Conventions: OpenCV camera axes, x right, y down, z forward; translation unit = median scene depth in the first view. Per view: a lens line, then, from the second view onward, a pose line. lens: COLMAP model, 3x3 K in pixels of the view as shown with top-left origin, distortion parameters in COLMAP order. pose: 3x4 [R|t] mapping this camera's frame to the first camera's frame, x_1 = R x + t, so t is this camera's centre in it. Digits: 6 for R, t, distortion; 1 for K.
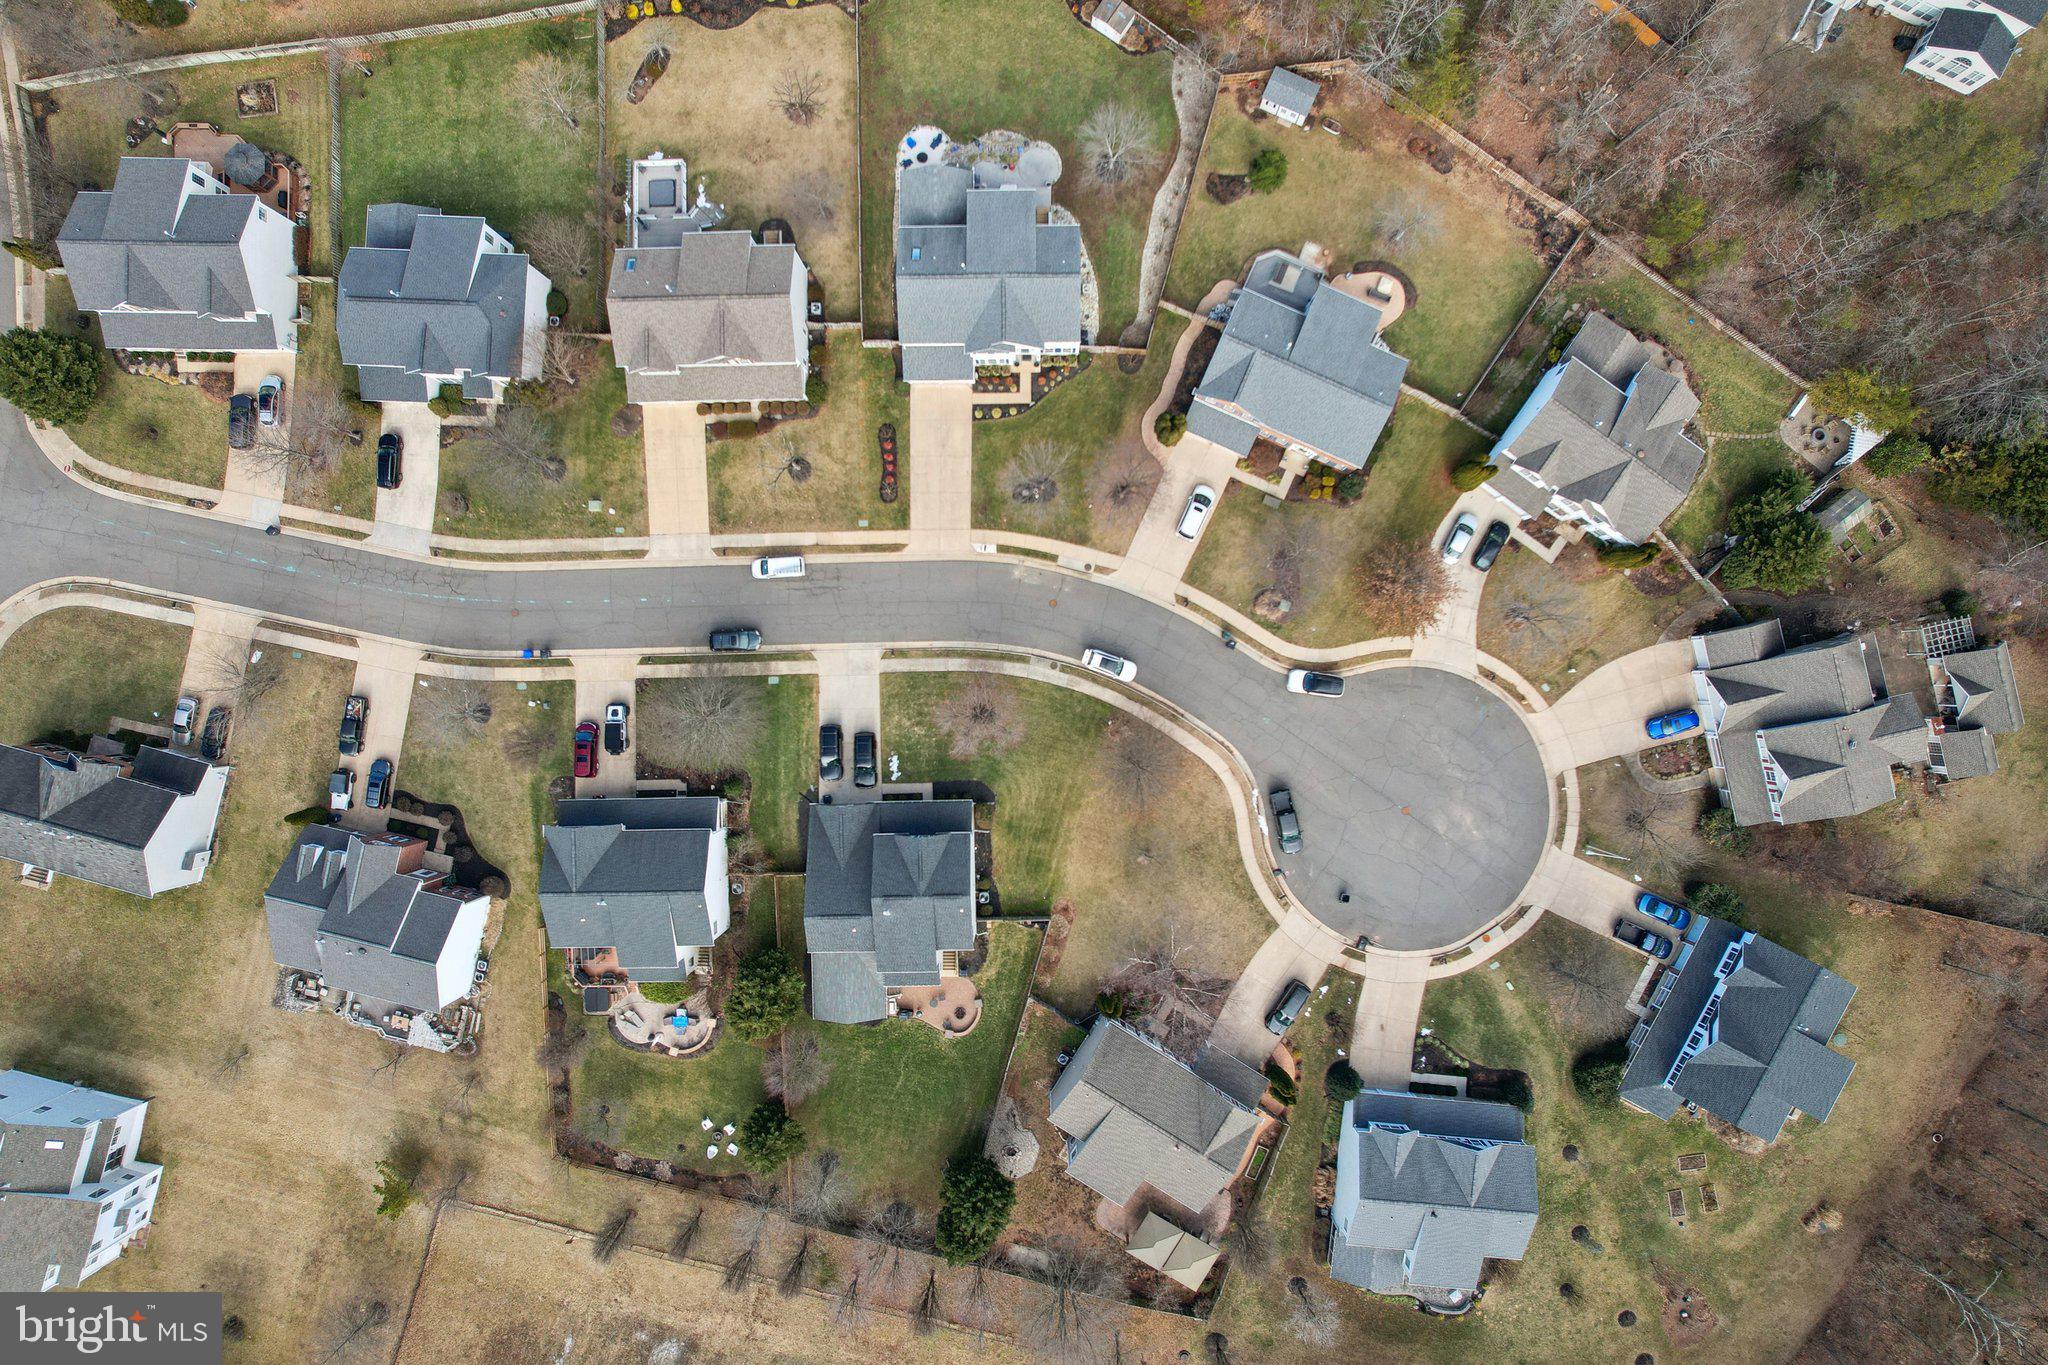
lens RADIAL K [[1311.8, 0, 1029.9], [0, 1311.8, 687.5], [0, 0, 1]] dist [-0.075954, 0.068003]
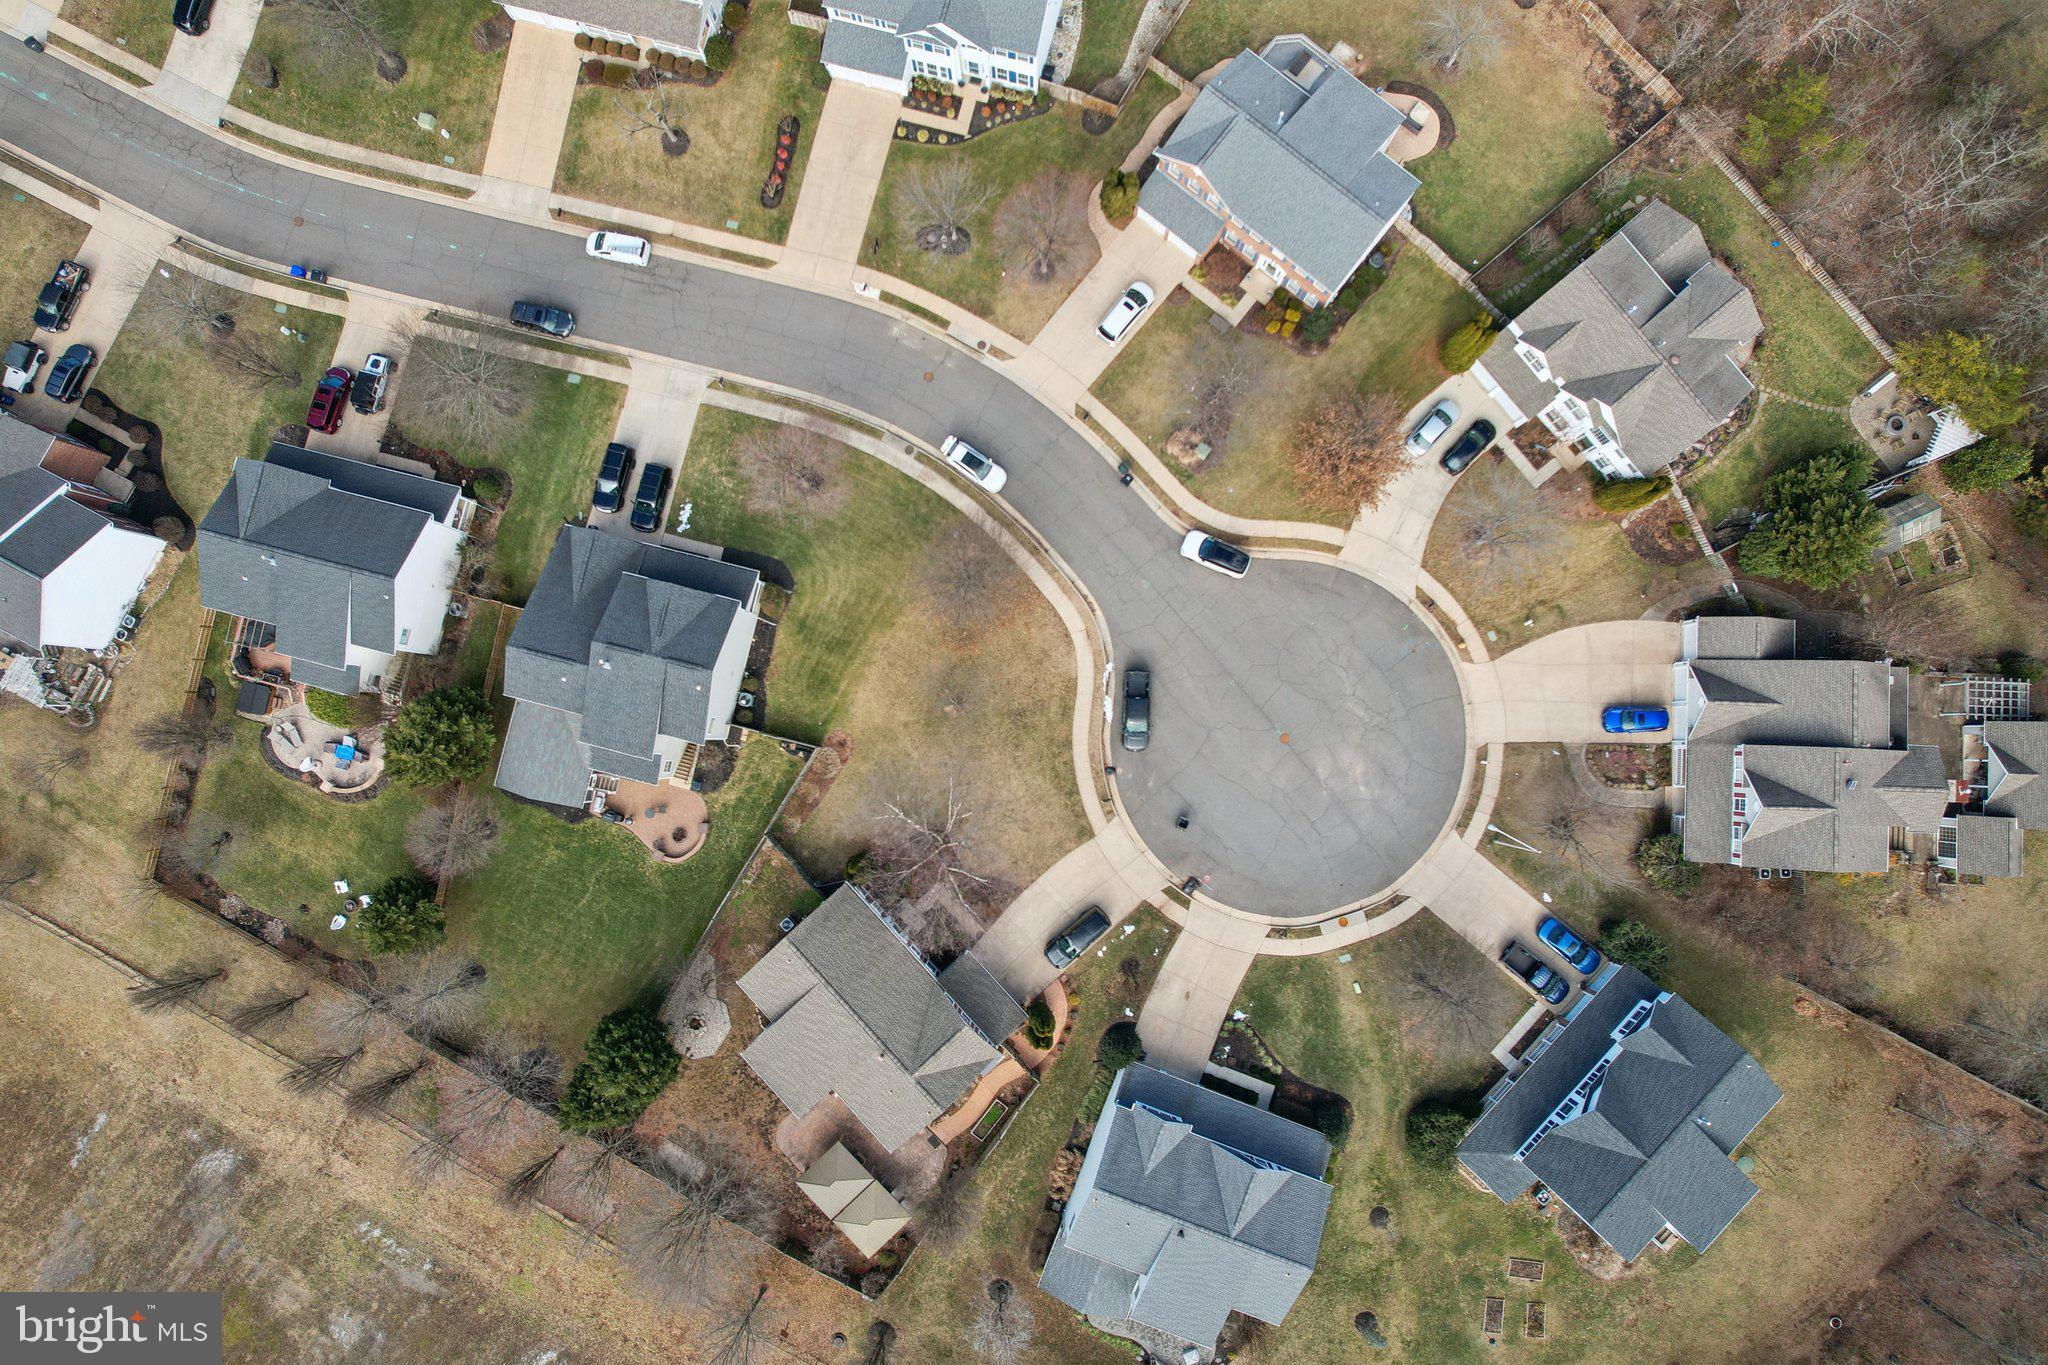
lens RADIAL K [[1311.8, 0, 1028.8], [0, 1311.8, 685.3], [0, 0, 1]] dist [-0.075954, 0.068003]
pose [[0.964770, 0.262891, -0.010371, 0.137627], [-0.263082, 0.963565, -0.048273, 0.144438], [-0.002698, 0.049301, 0.998780, 0.199945]]
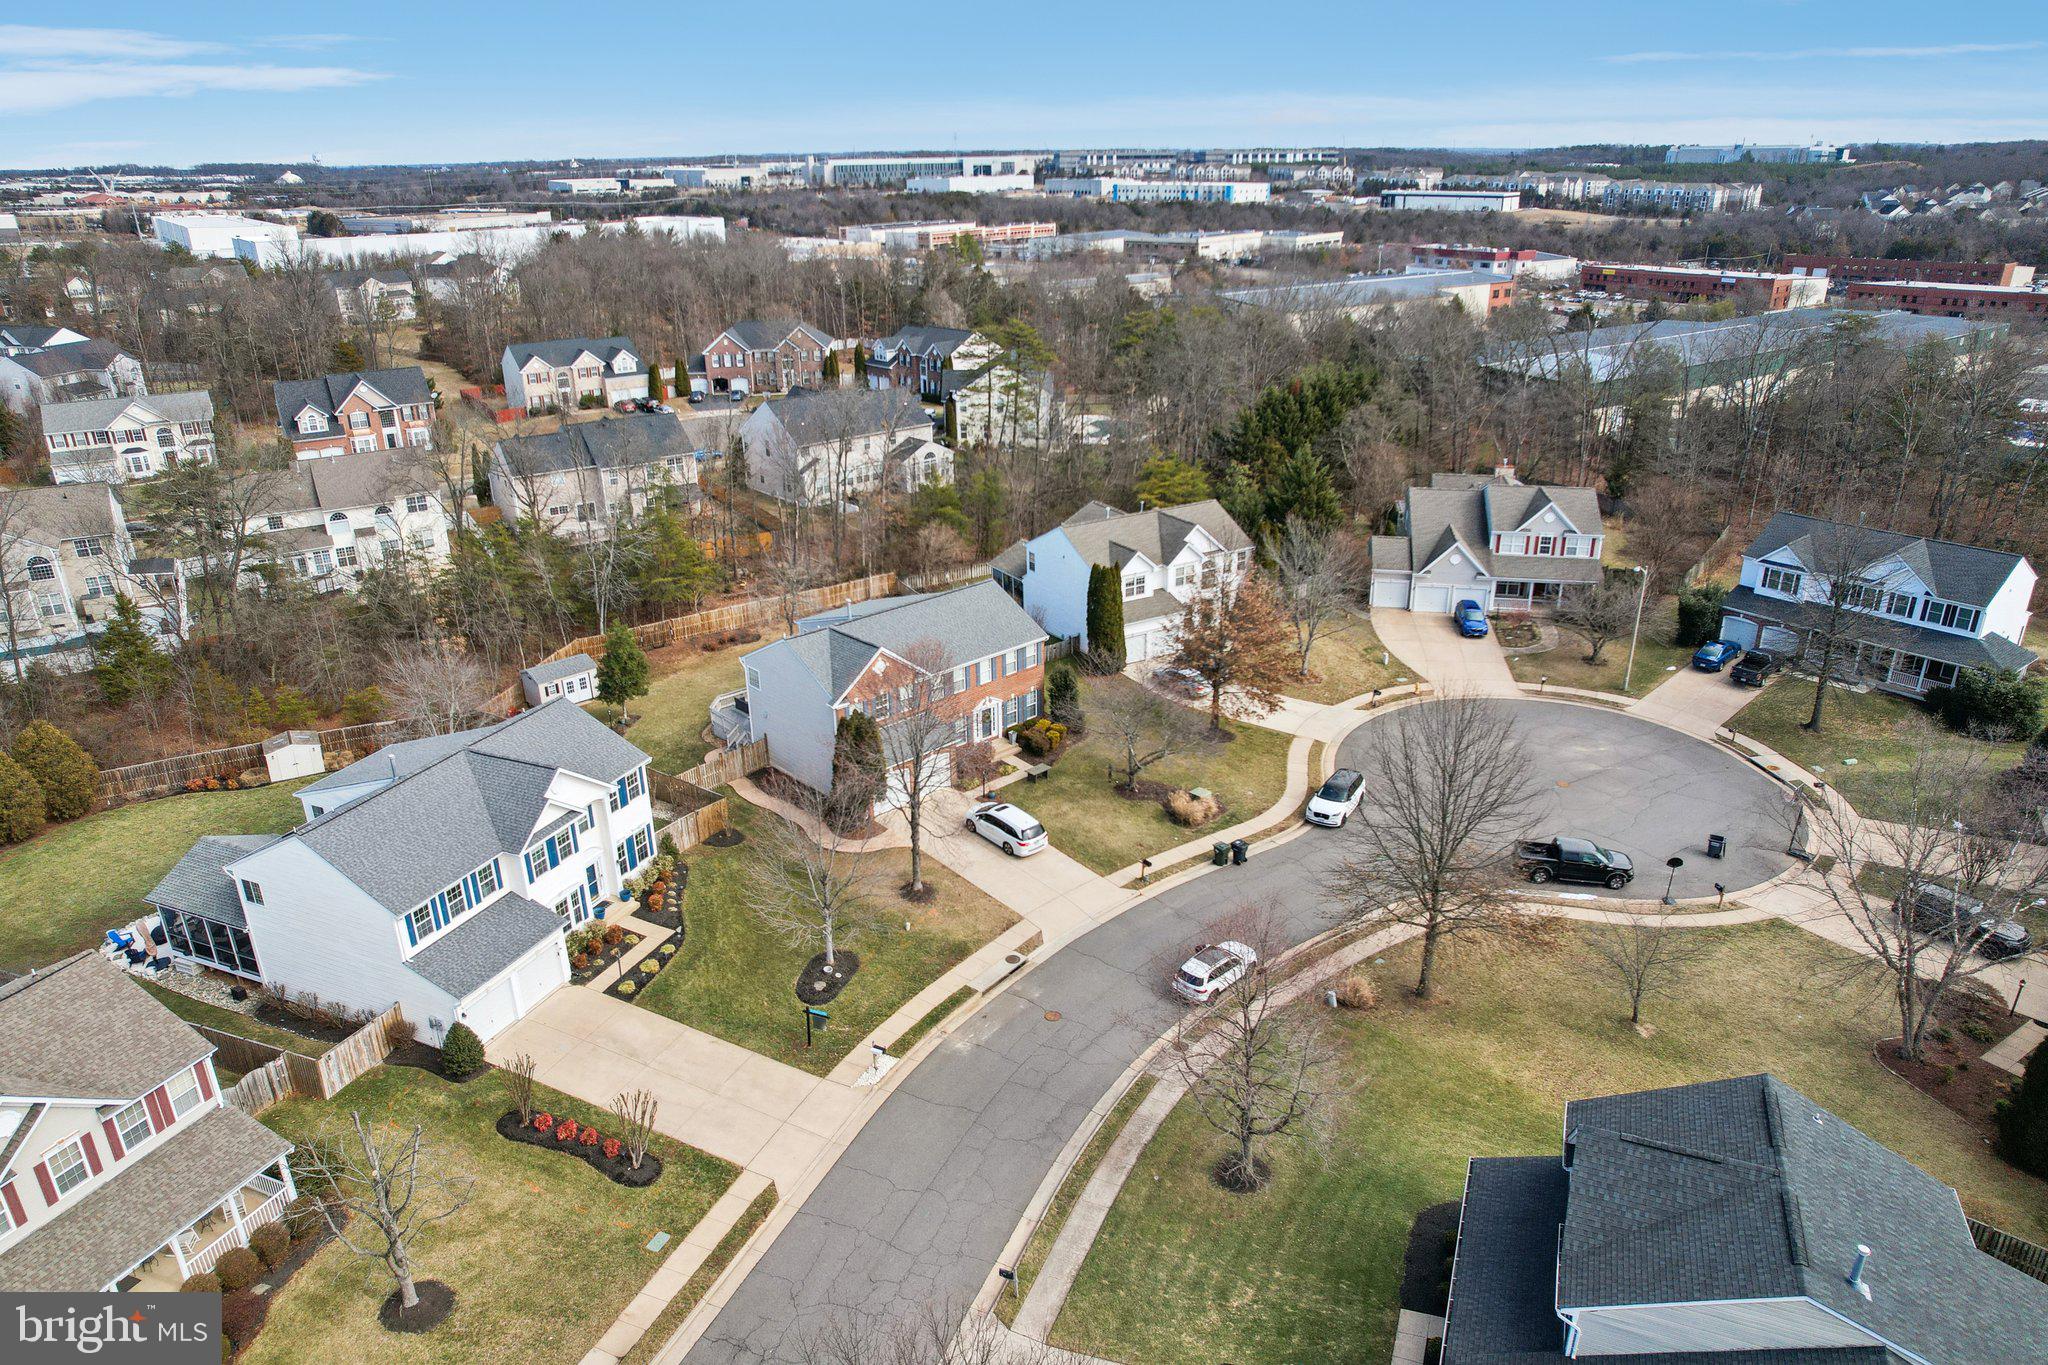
lens RADIAL K [[1311.8, 0, 1025.2], [0, 1311.8, 693.6], [0, 0, 1]] dist [-0.075954, 0.068003]
pose [[0.402164, -0.349463, 0.846250, -0.344067], [0.915344, 0.133044, -0.380058, 0.090015], [0.020228, 0.927456, 0.373385, 0.721662]]
